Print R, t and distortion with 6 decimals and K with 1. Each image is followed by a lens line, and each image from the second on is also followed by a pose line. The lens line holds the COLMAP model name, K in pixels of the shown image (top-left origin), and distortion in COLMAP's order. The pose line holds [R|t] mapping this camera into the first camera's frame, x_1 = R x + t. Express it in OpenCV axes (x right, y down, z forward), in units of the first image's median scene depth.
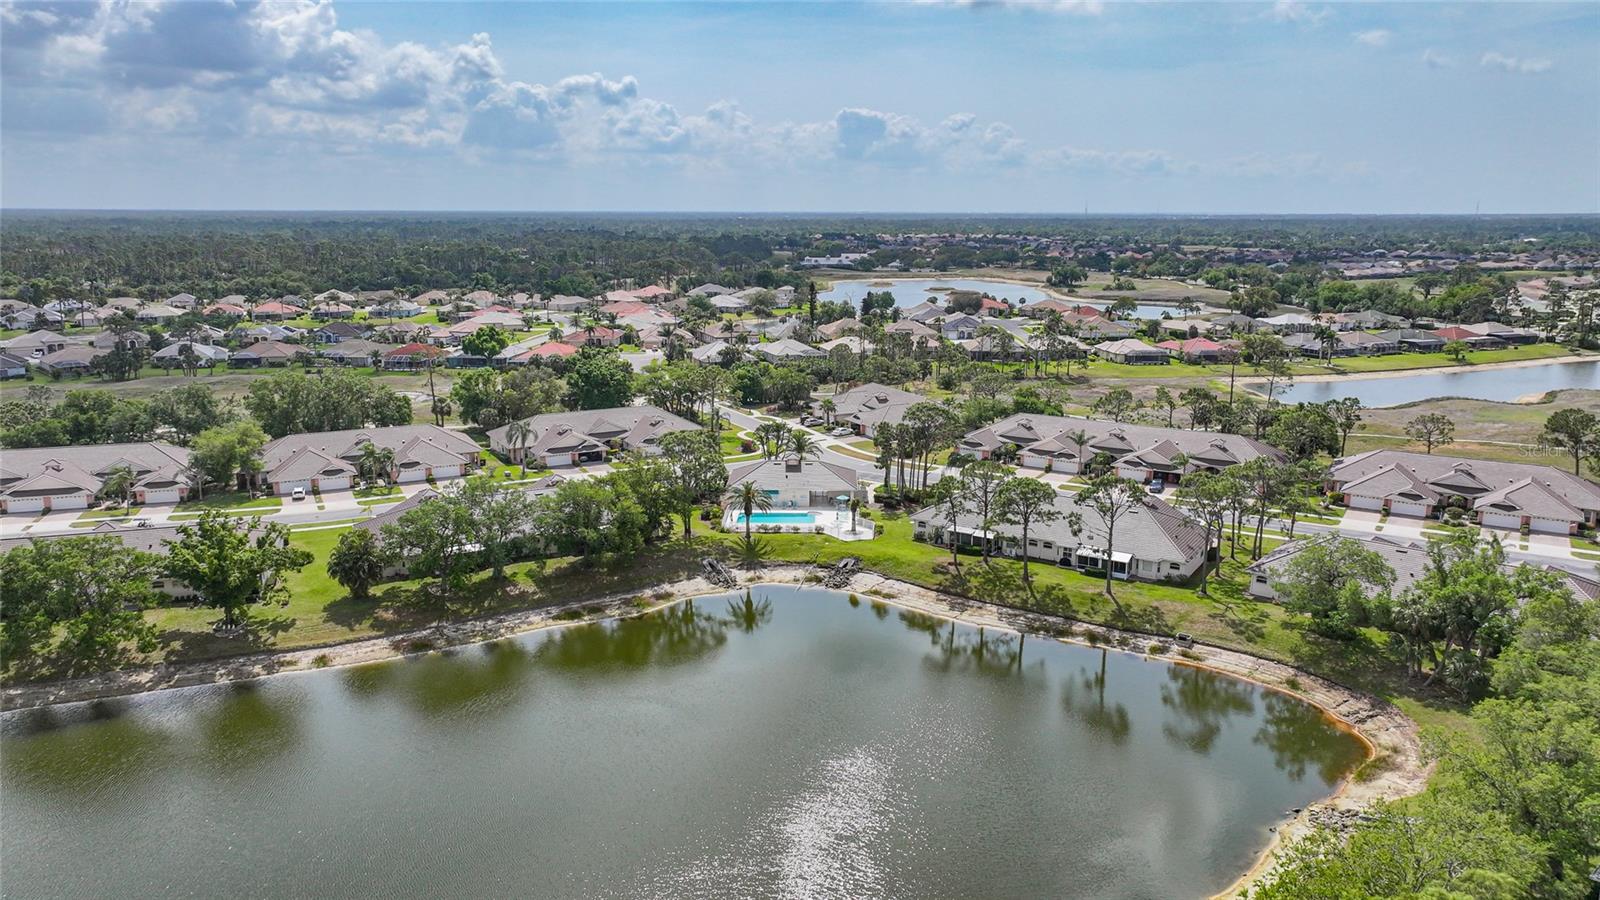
lens RADIAL K [[1134.5, 0, 791.3], [0, 1134.5, 449.6], [0, 0, 1]] dist [-0.011544, 0.026949]
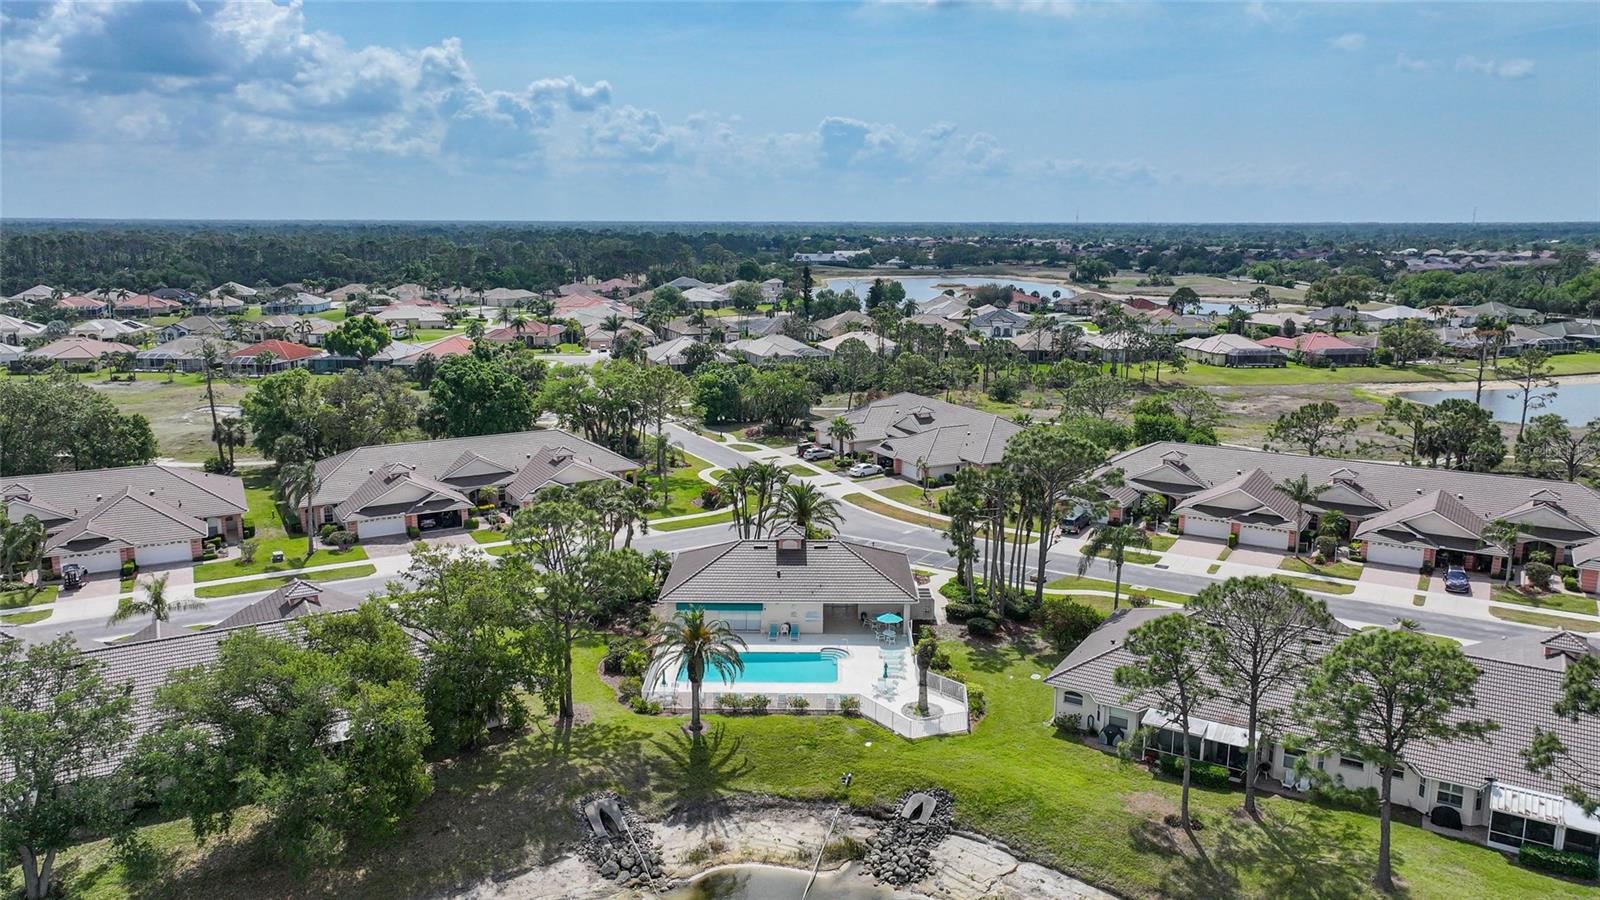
lens RADIAL K [[1134.5, 0, 802.3], [0, 1134.5, 439.7], [0, 0, 1]] dist [-0.011544, 0.026949]
pose [[0.999719, -0.003537, 0.023439, -0.004480], [0.003967, 0.999824, -0.018326, -0.025408], [-0.023370, 0.018414, 0.999557, 0.442209]]
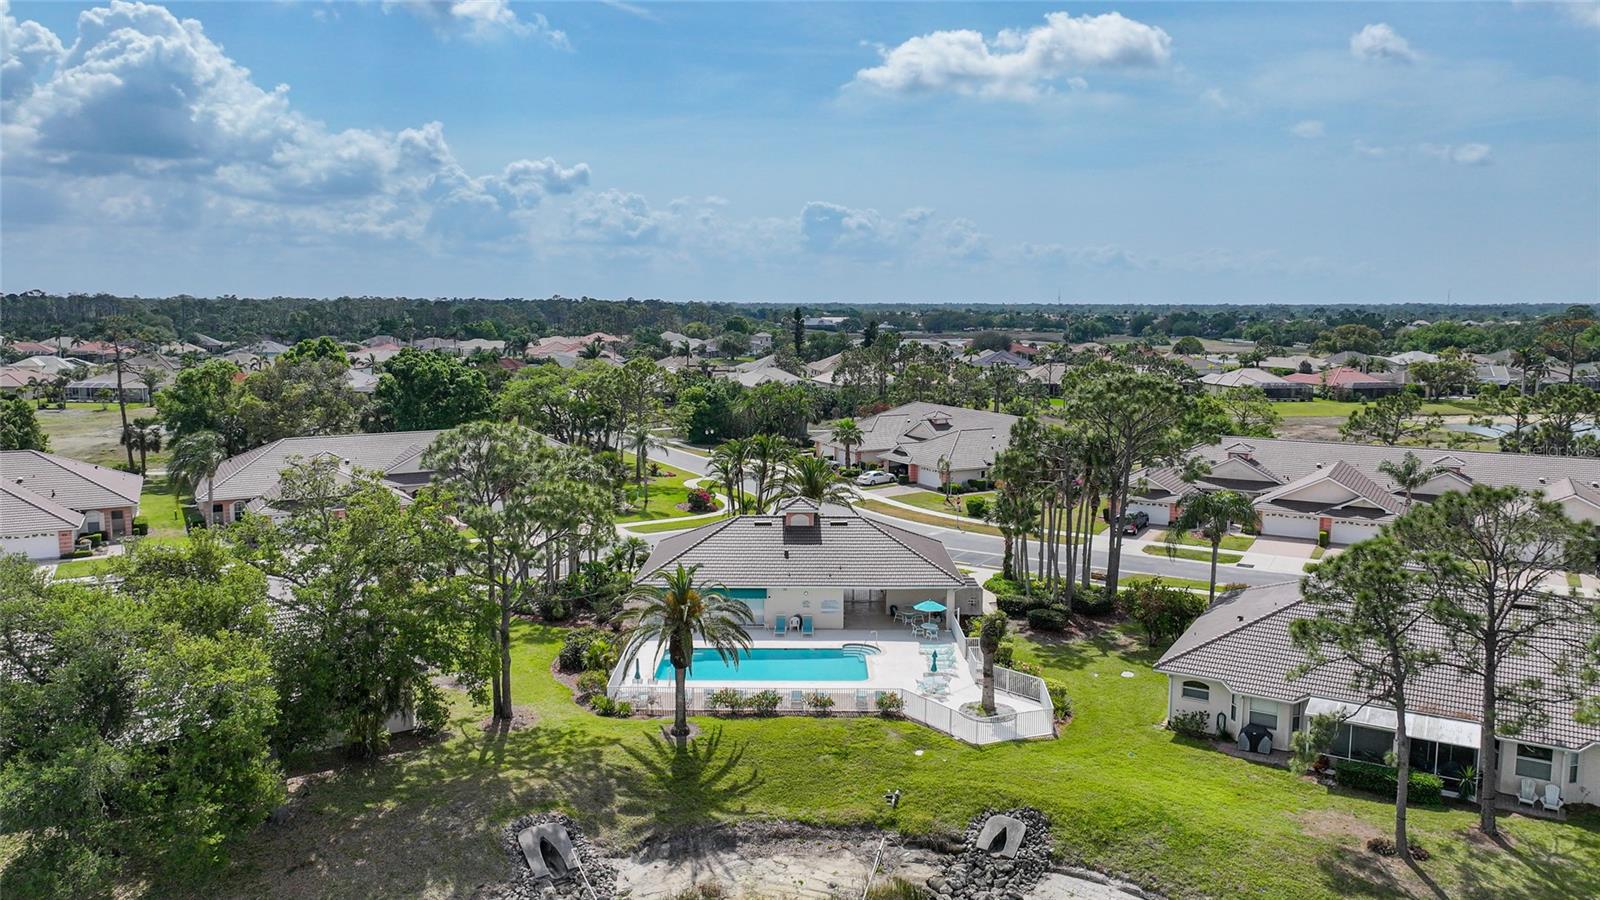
lens RADIAL K [[1134.5, 0, 802.2], [0, 1134.5, 447.7], [0, 0, 1]] dist [-0.011544, 0.026949]
pose [[0.999205, 0.000184, 0.039860, -0.012879], [0.003166, 0.996463, -0.083969, 0.017993], [-0.039735, 0.084028, 0.995671, 0.542233]]
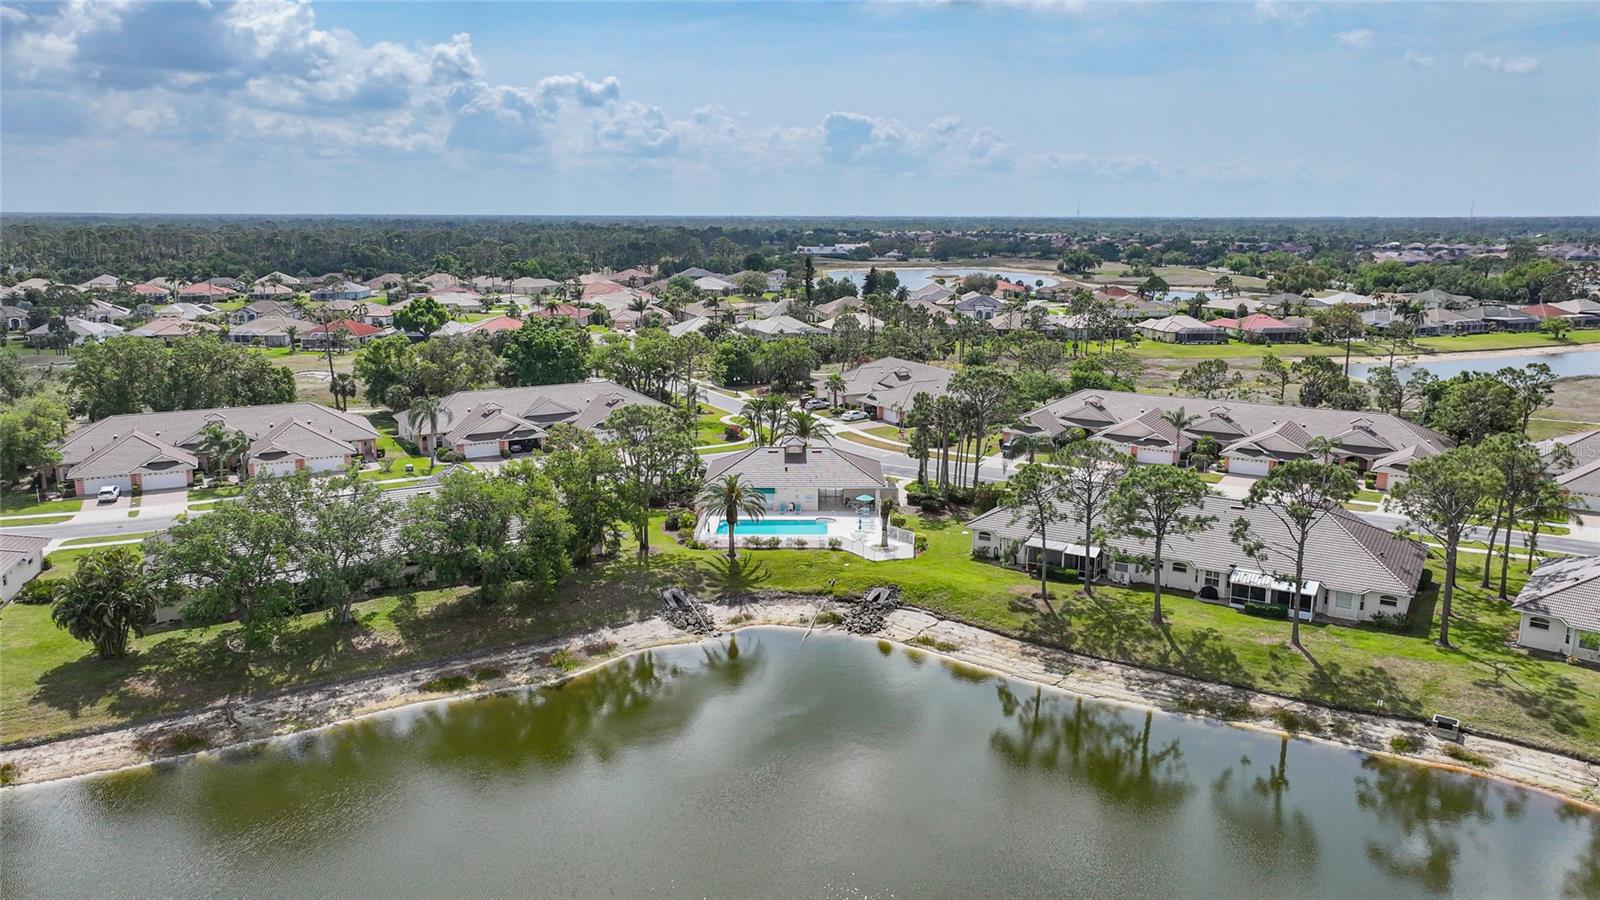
lens RADIAL K [[1134.5, 0, 796.8], [0, 1134.5, 444.0], [0, 0, 1]] dist [-0.011544, 0.026949]
pose [[0.999878, -0.001595, 0.015507, -0.007638], [0.001750, 0.999949, -0.009991, 0.013745], [-0.015490, 0.010017, 0.999830, 0.257034]]
